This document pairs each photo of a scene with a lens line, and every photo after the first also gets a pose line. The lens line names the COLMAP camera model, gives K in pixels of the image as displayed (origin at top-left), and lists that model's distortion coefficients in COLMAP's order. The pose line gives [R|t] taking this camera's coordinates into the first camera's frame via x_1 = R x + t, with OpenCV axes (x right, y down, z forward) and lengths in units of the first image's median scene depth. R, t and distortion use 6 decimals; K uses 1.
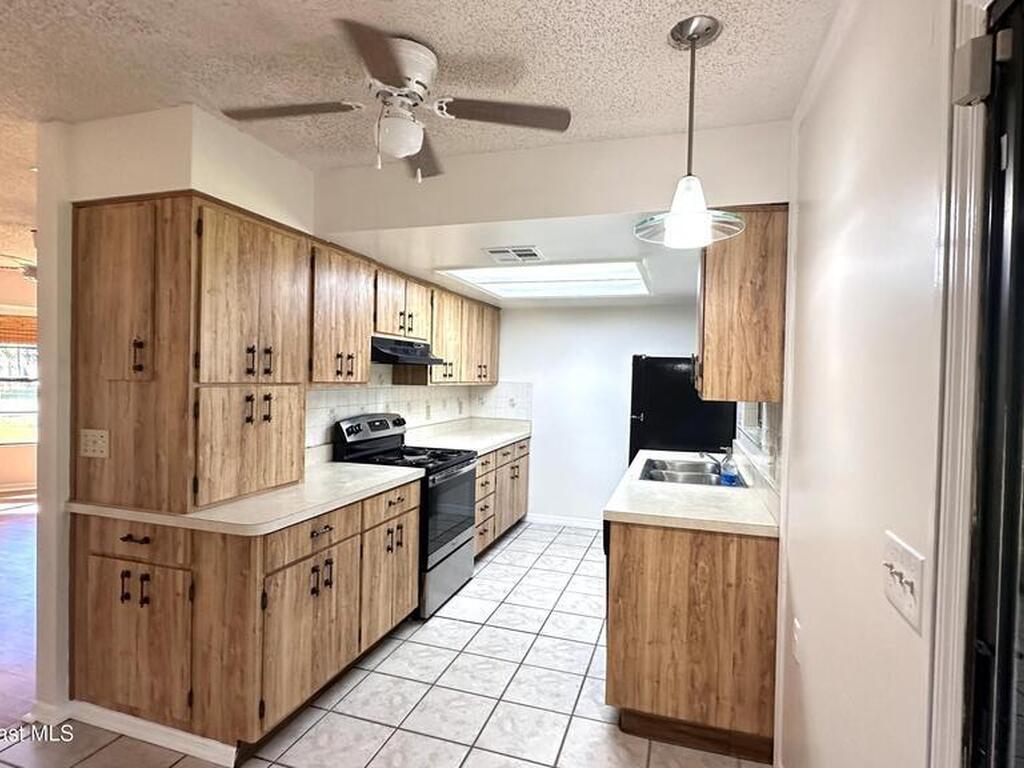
lens RADIAL K [[544.6, 0, 512.9], [0, 544.6, 384.7], [0, 0, 1]] dist [-0.004078, 0.000237]
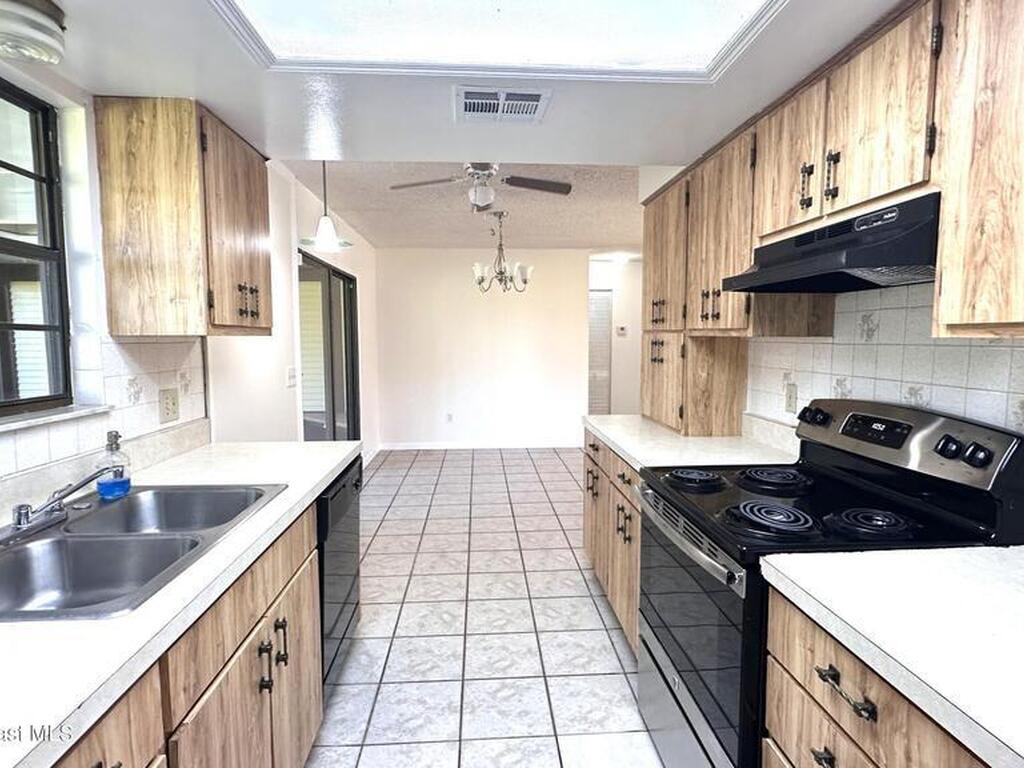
lens RADIAL K [[544.6, 0, 512.9], [0, 544.6, 384.7], [0, 0, 1]] dist [-0.004078, 0.000237]
pose [[-0.931632, 0.012548, -0.363187, 0.191547], [-0.024618, 0.994929, 0.097525, 0.004802], [0.362569, 0.099798, -0.926598, 1.433082]]
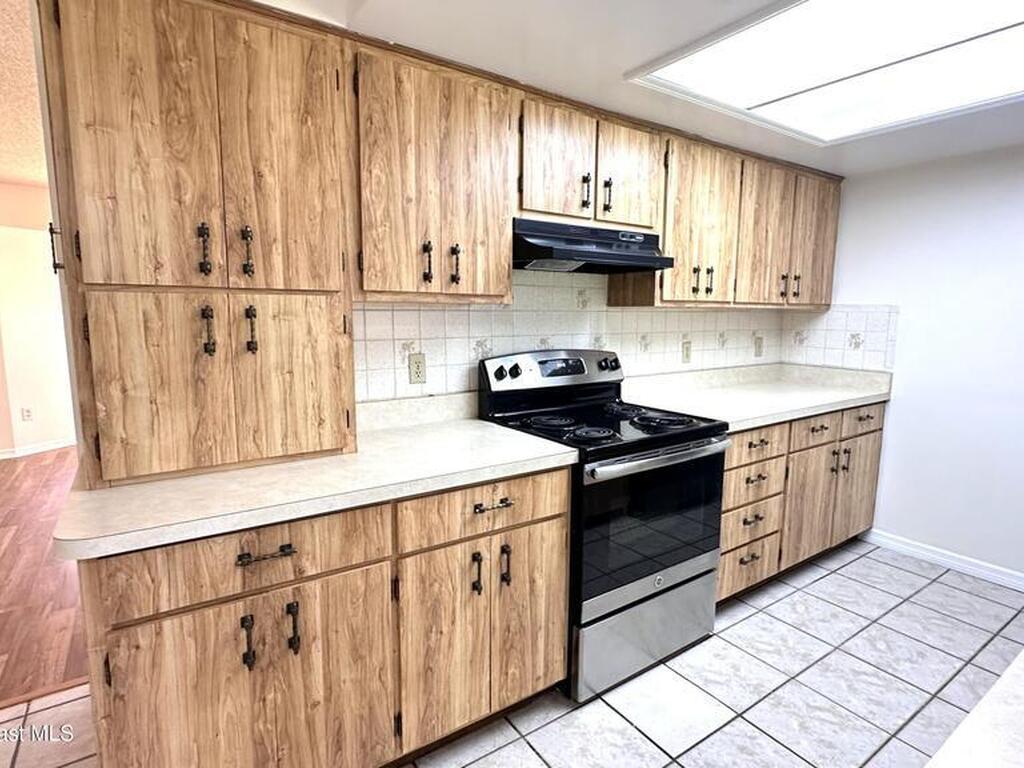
lens RADIAL K [[544.6, 0, 512.9], [0, 544.6, 384.7], [0, 0, 1]] dist [-0.004078, 0.000237]
pose [[0.787625, 0.065153, -0.612700, 0.114596], [0.001356, 0.994208, 0.107465, 0.028034], [0.616153, -0.085473, 0.782975, 0.508918]]
